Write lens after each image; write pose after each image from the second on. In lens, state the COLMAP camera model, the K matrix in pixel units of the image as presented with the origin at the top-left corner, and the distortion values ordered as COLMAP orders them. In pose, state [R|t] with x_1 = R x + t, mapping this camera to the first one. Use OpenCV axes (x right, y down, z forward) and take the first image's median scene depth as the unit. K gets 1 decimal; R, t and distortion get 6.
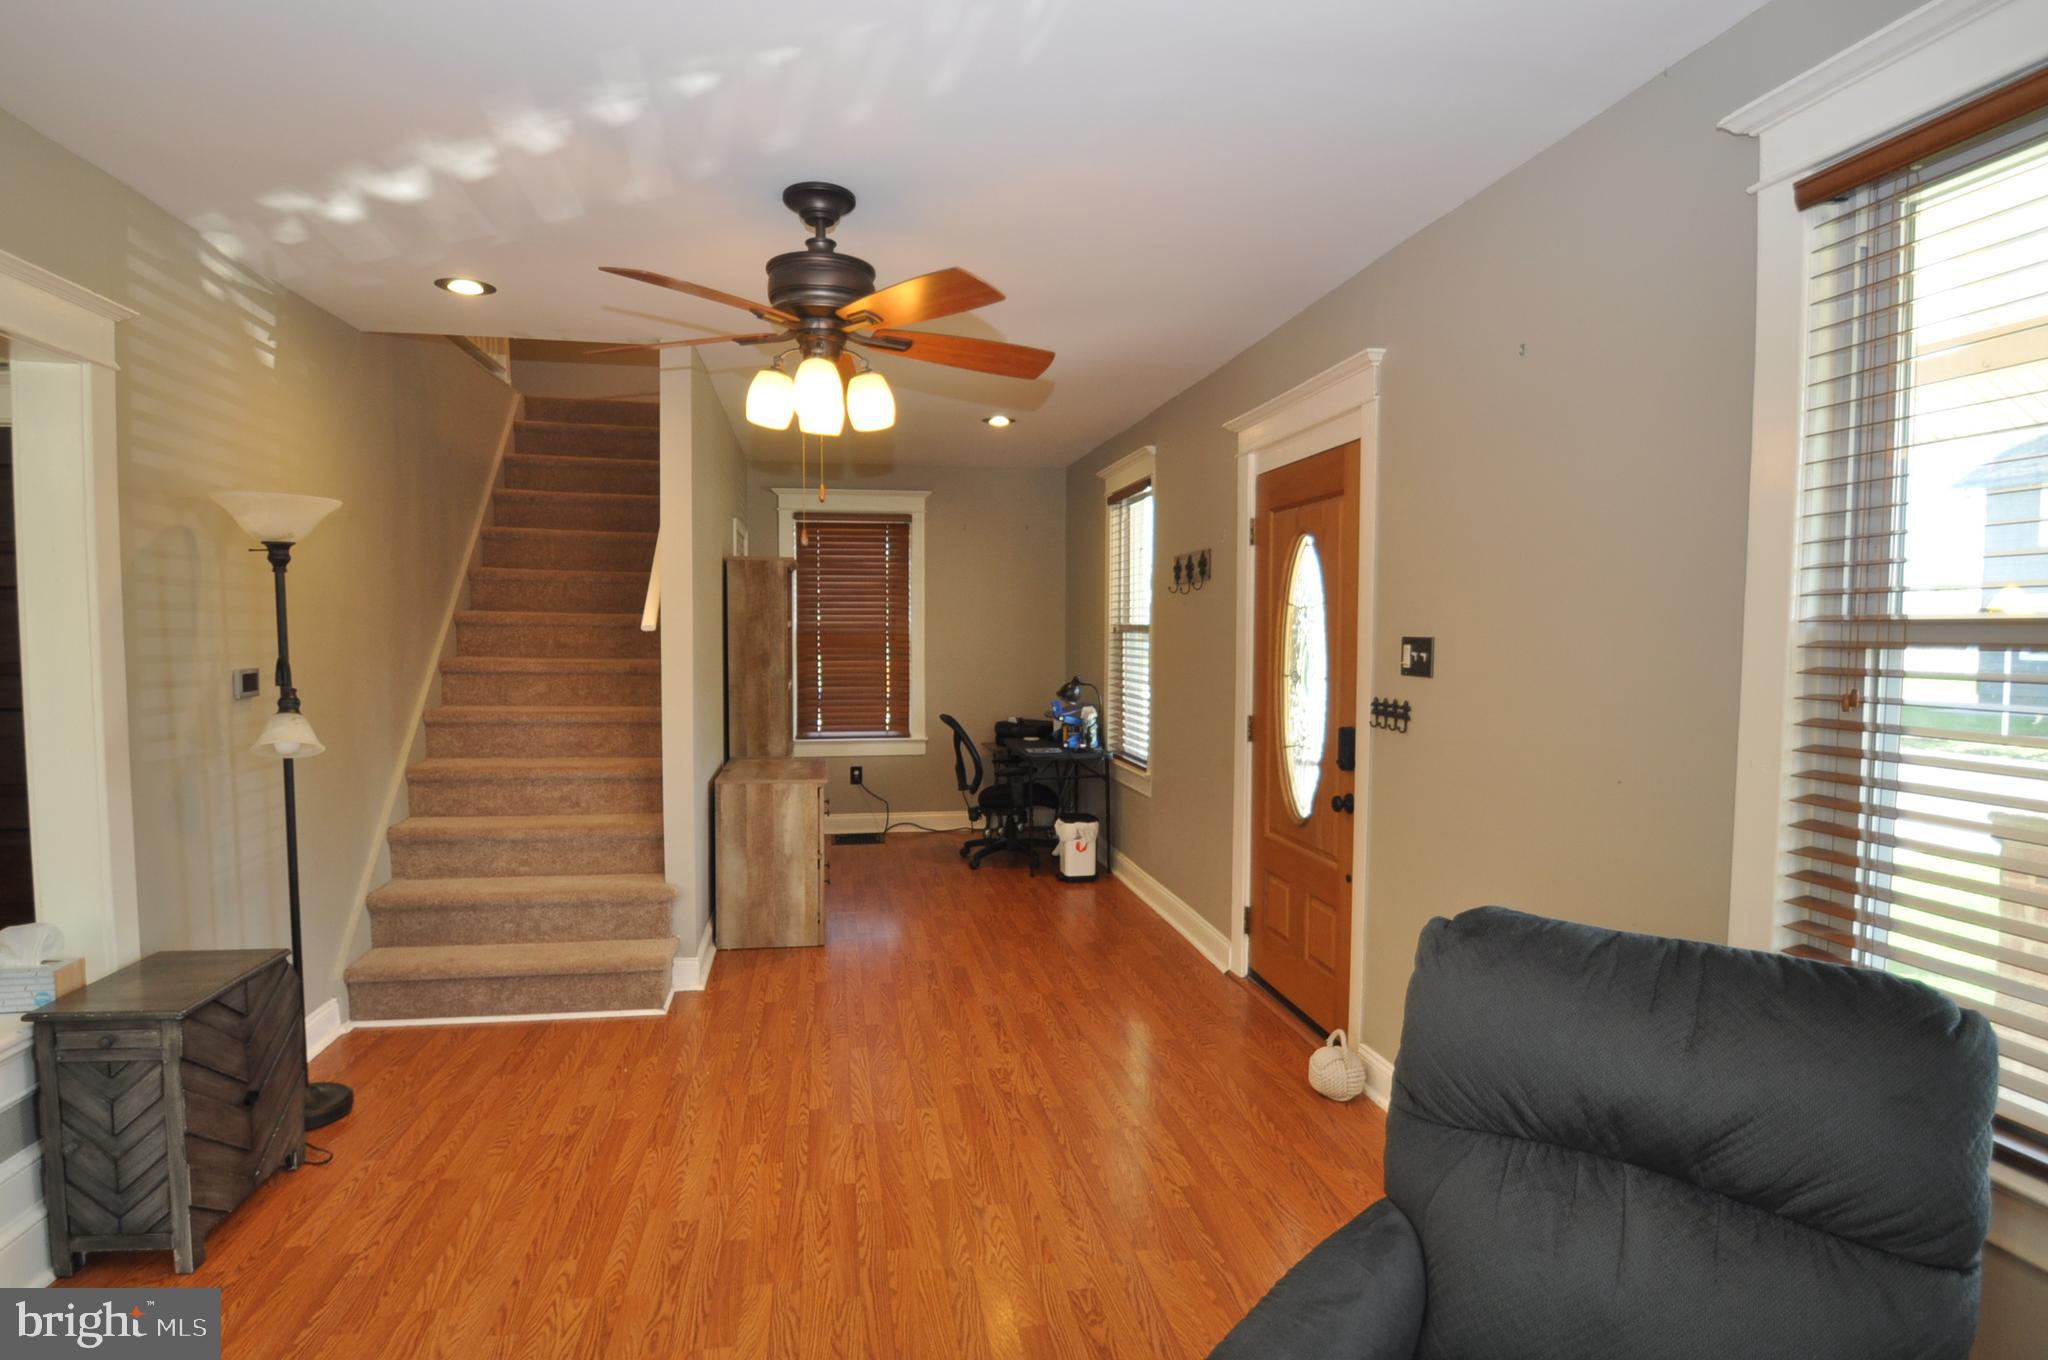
lens RADIAL K [[1080.3, 0, 1009.6], [0, 1080.3, 698.9], [0, 0, 1]] dist [-0.006829, -0.016056]
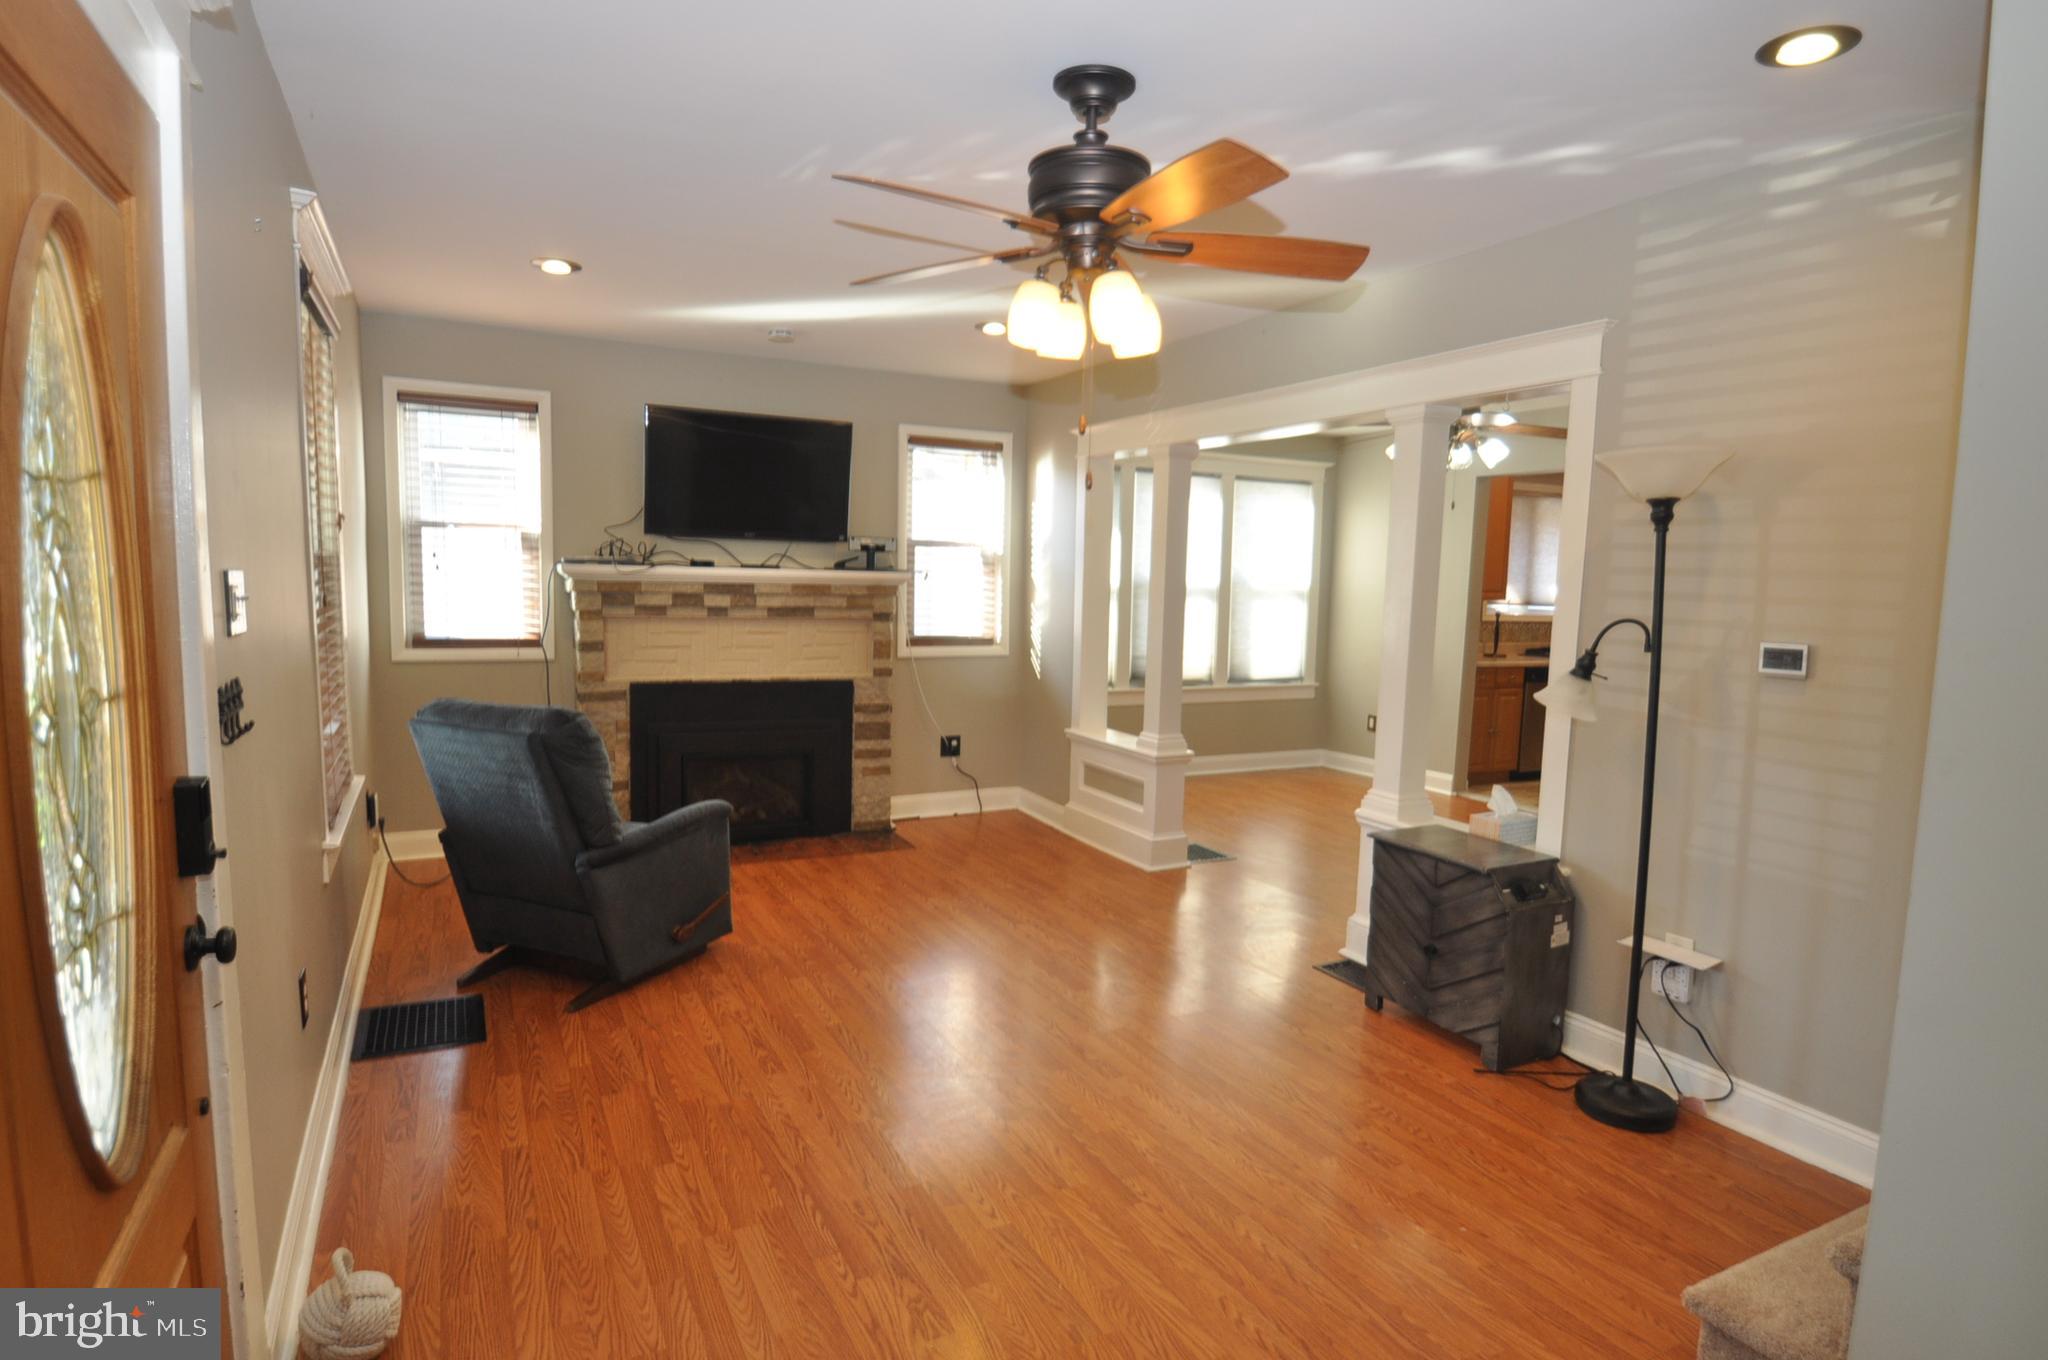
lens RADIAL K [[1087.4, 0, 1009.8], [0, 1087.4, 698.5], [0, 0, 1]] dist [-0.023271, 0.001110]
pose [[-0.954183, 0.008593, -0.299099, 0.150347], [-0.044853, 0.984186, 0.171364, -0.115250], [0.295842, 0.176928, -0.938709, 1.821428]]
